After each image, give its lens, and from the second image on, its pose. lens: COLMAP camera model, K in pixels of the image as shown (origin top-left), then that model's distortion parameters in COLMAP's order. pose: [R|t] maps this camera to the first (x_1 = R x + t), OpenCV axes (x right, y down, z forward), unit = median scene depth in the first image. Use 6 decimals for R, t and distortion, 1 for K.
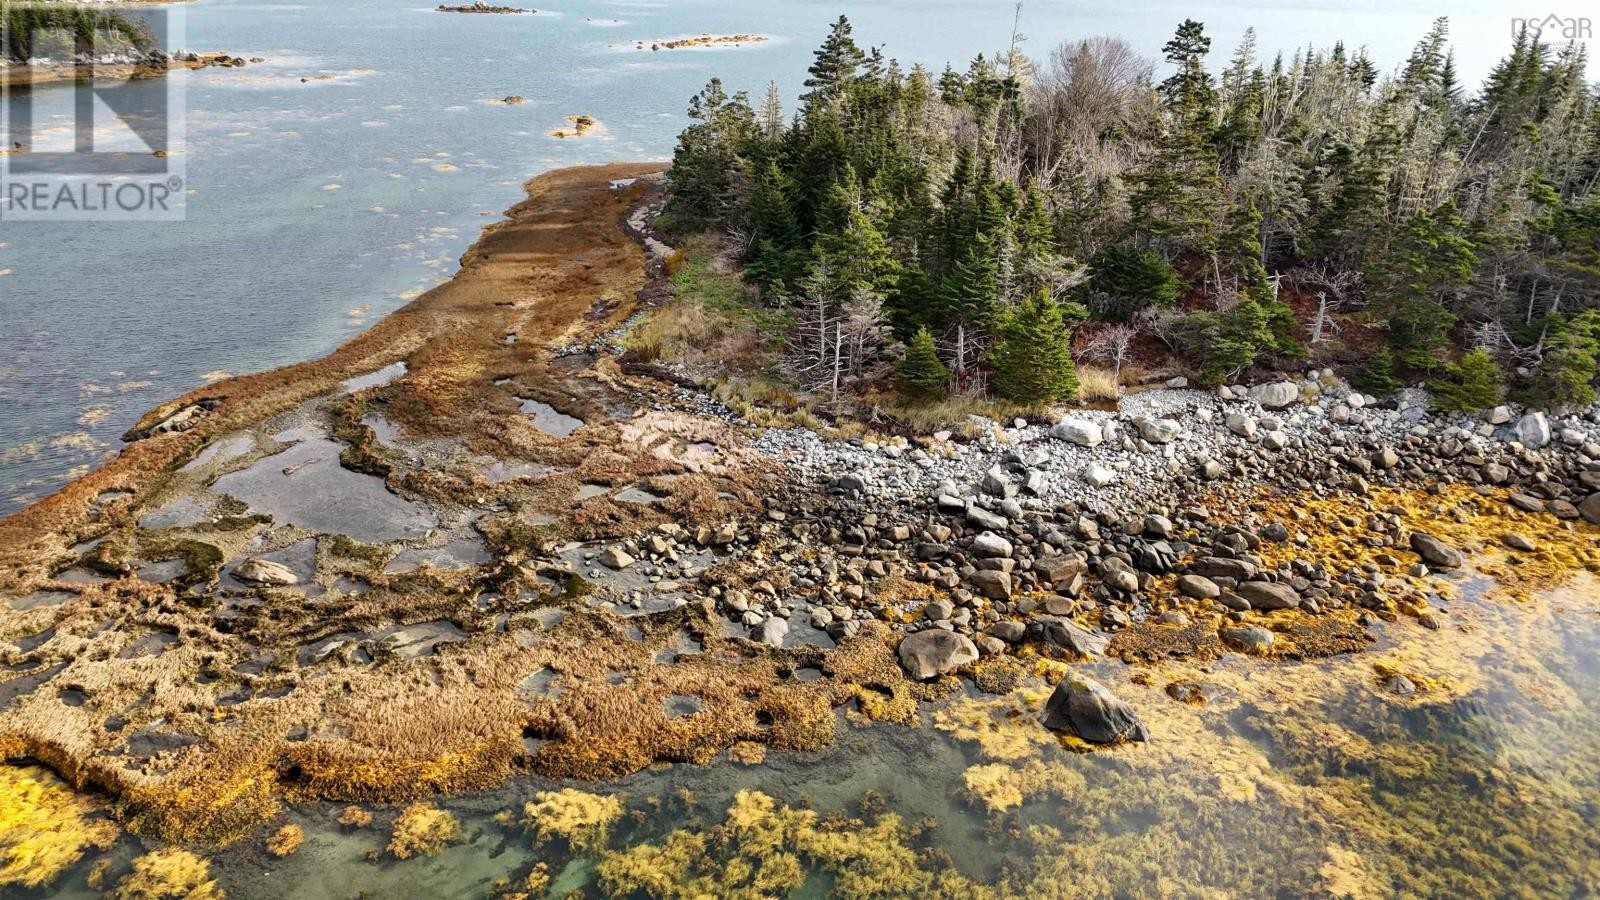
lens RADIAL K [[1172.8, 0, 788.3], [0, 1172.8, 451.2], [0, 0, 1]] dist [0.082706, -0.075692]
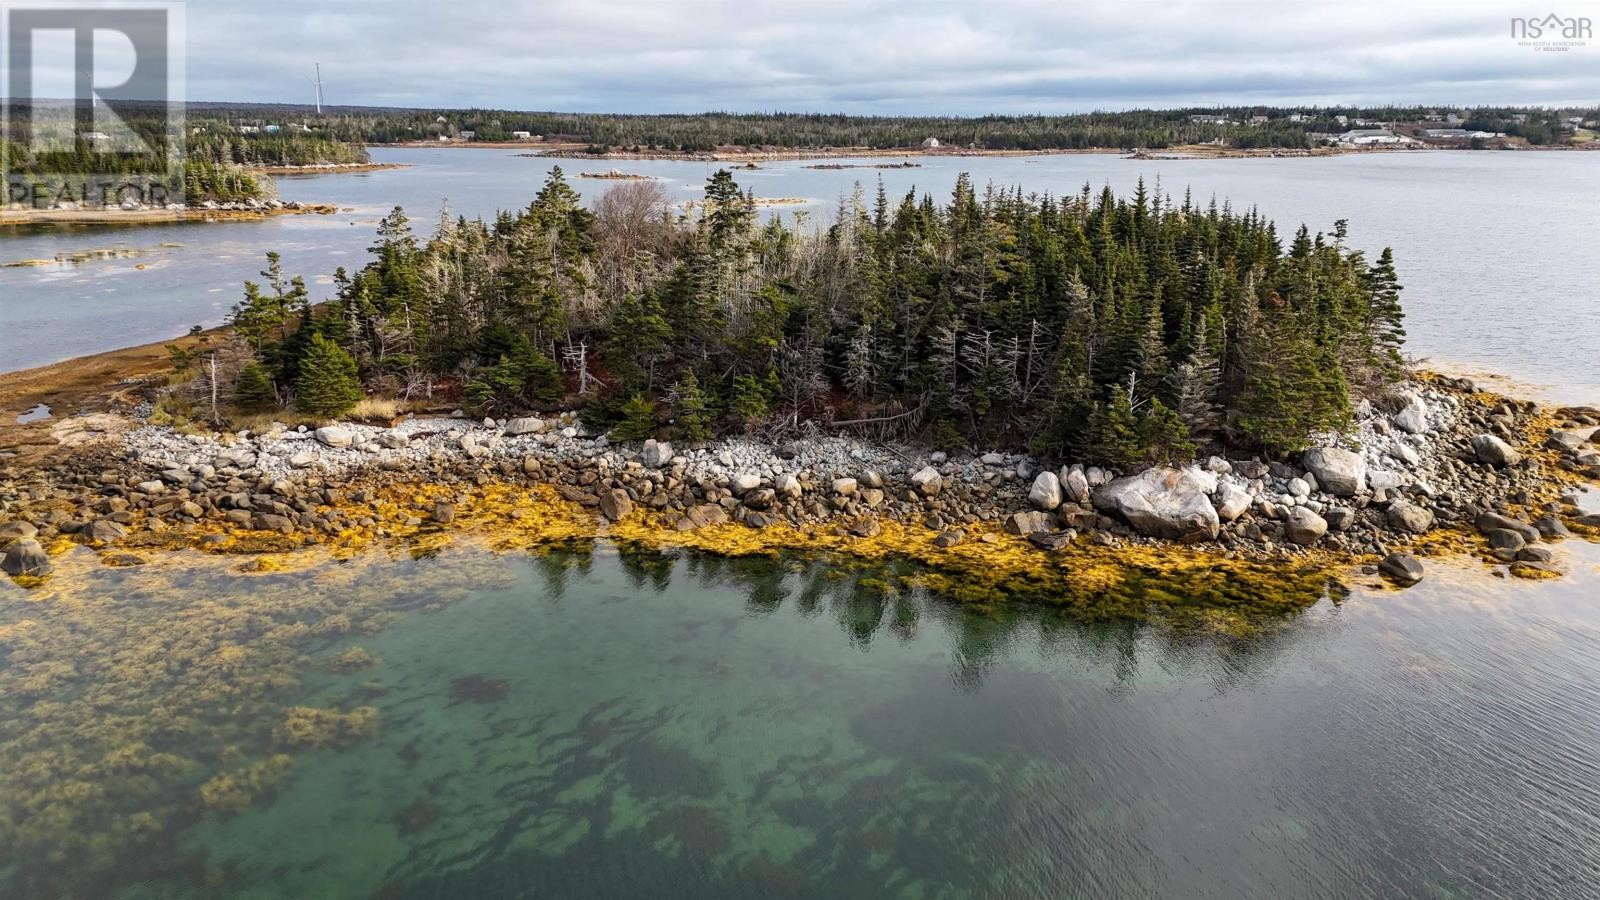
lens RADIAL K [[1172.8, 0, 800.2], [0, 1172.8, 452.9], [0, 0, 1]] dist [0.082706, -0.075692]
pose [[0.981204, 0.056001, -0.184669, 0.951966], [-0.080063, 0.988854, -0.125530, 0.122172], [0.175581, 0.137956, 0.974751, -0.233150]]
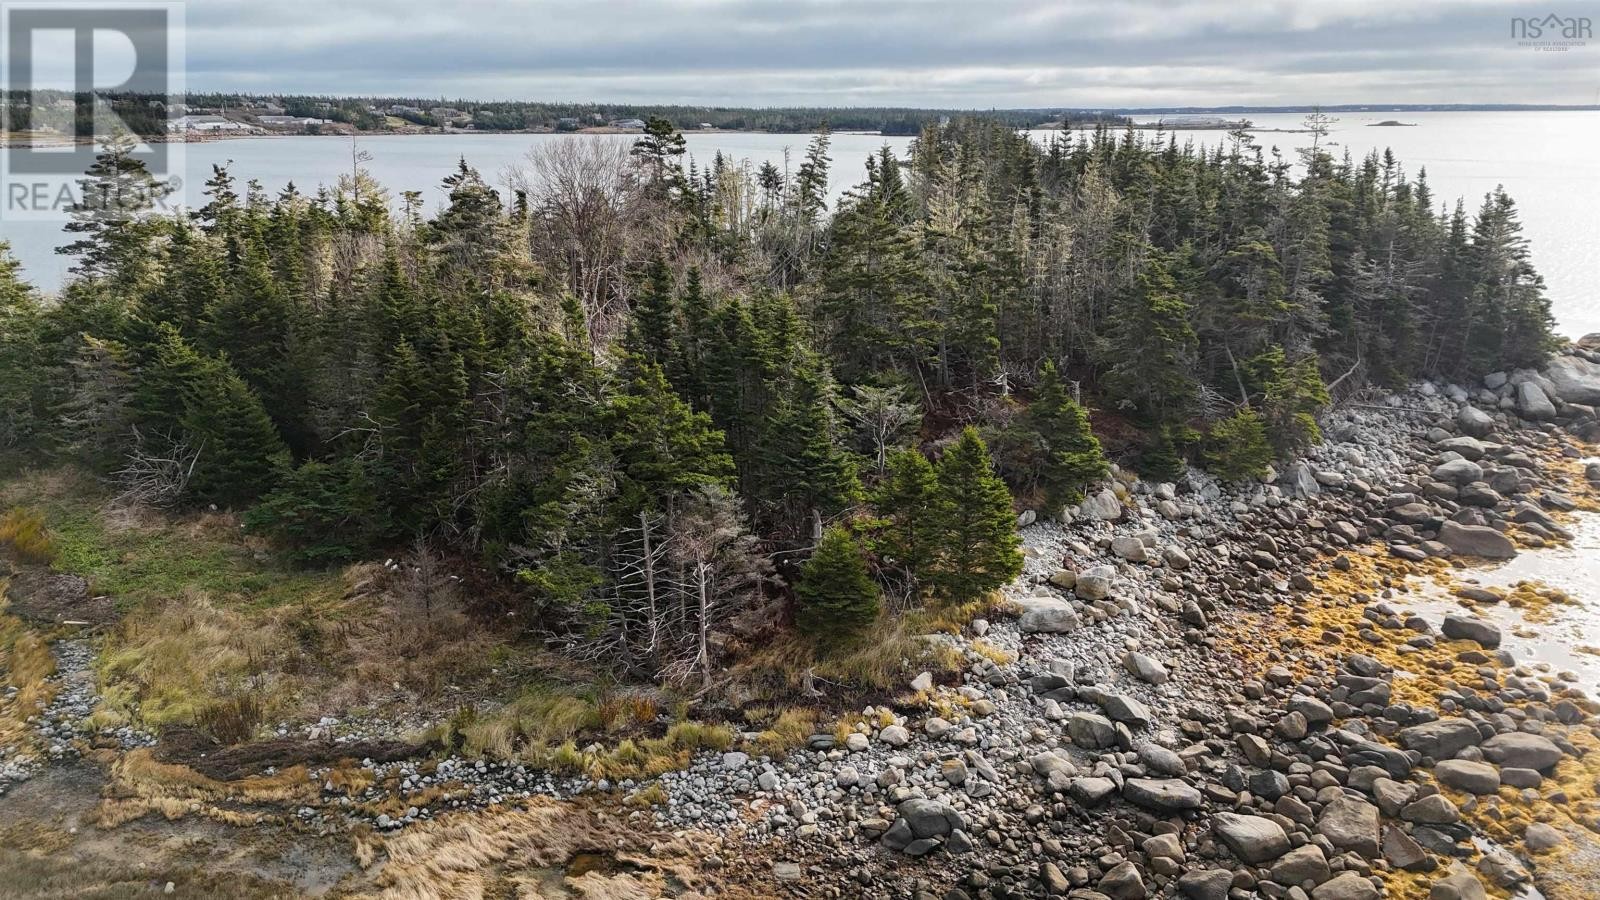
lens RADIAL K [[1175.7, 0, 801.7], [0, 1175.7, 445.7], [0, 0, 1]] dist [0.045084, -0.003071]
pose [[0.715744, -0.191543, 0.671581, -0.283698], [0.279020, 0.959996, -0.023566, -0.125210], [-0.640202, 0.204252, 0.740556, 0.506194]]
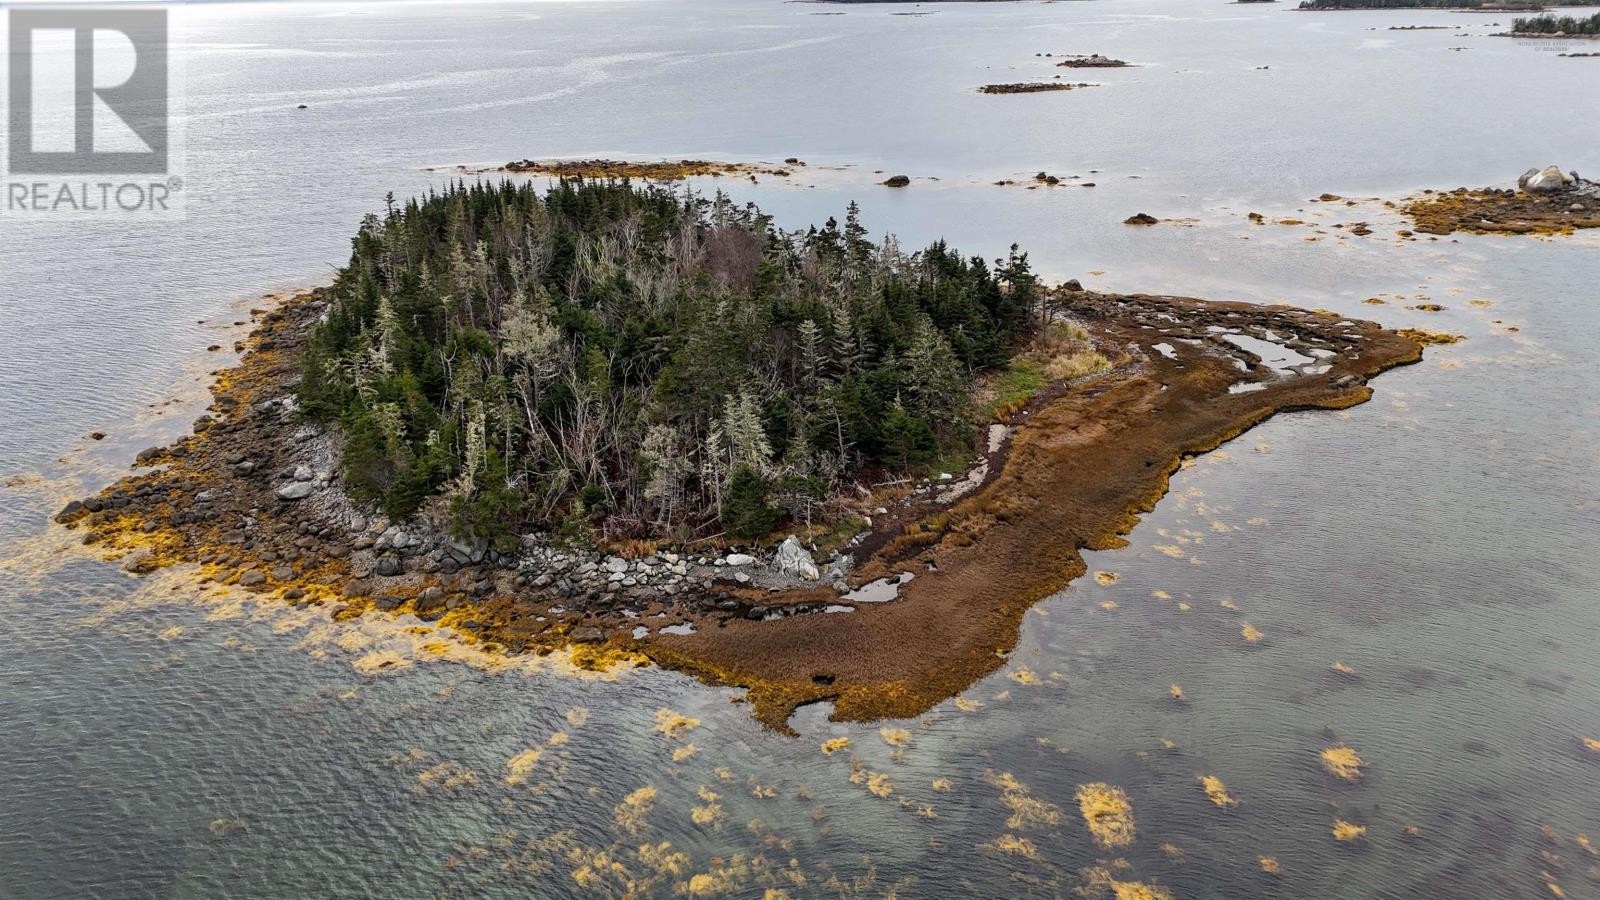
lens RADIAL K [[1172.8, 0, 808.0], [0, 1172.8, 449.7], [0, 0, 1]] dist [0.082706, -0.075692]
pose [[-0.806354, -0.213625, 0.551505, -0.911955], [0.241844, 0.731867, 0.637088, -1.433188], [-0.539726, 0.647097, -0.538480, 2.649080]]
